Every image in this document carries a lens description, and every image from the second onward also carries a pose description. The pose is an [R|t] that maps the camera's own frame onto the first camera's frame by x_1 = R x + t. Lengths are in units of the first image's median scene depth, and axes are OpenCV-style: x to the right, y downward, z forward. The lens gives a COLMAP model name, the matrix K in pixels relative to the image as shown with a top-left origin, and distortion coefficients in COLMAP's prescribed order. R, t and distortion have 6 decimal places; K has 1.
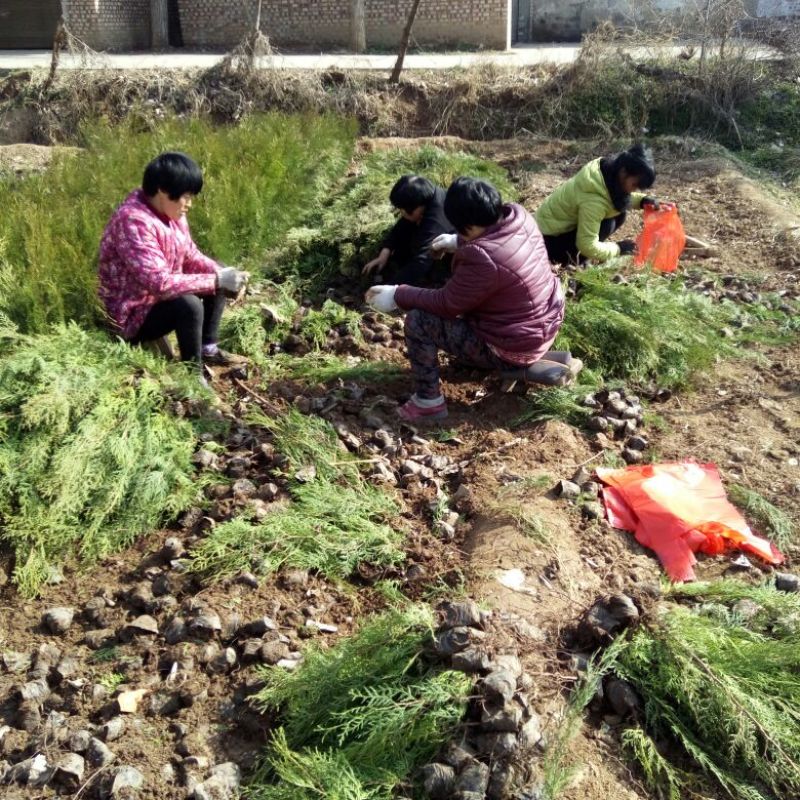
lens RADIAL K [[831.0, 0, 406.1], [0, 831.0, 384.8], [0, 0, 1]] dist [0.075213, -0.105885]
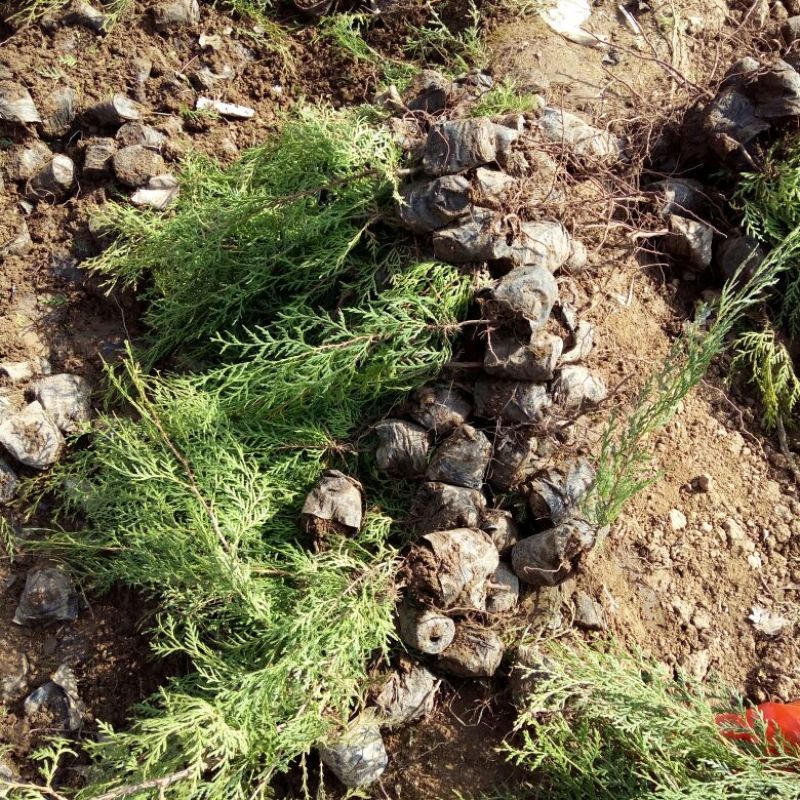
lens RADIAL K [[831.0, 0, 406.1], [0, 831.0, 384.8], [0, 0, 1]] dist [0.075213, -0.105885]
pose [[0.999488, 0.009810, -0.030451, 0.049536], [0.013003, 0.745082, 0.666846, 0.055346], [0.029231, -0.666900, 0.744573, 0.521303]]
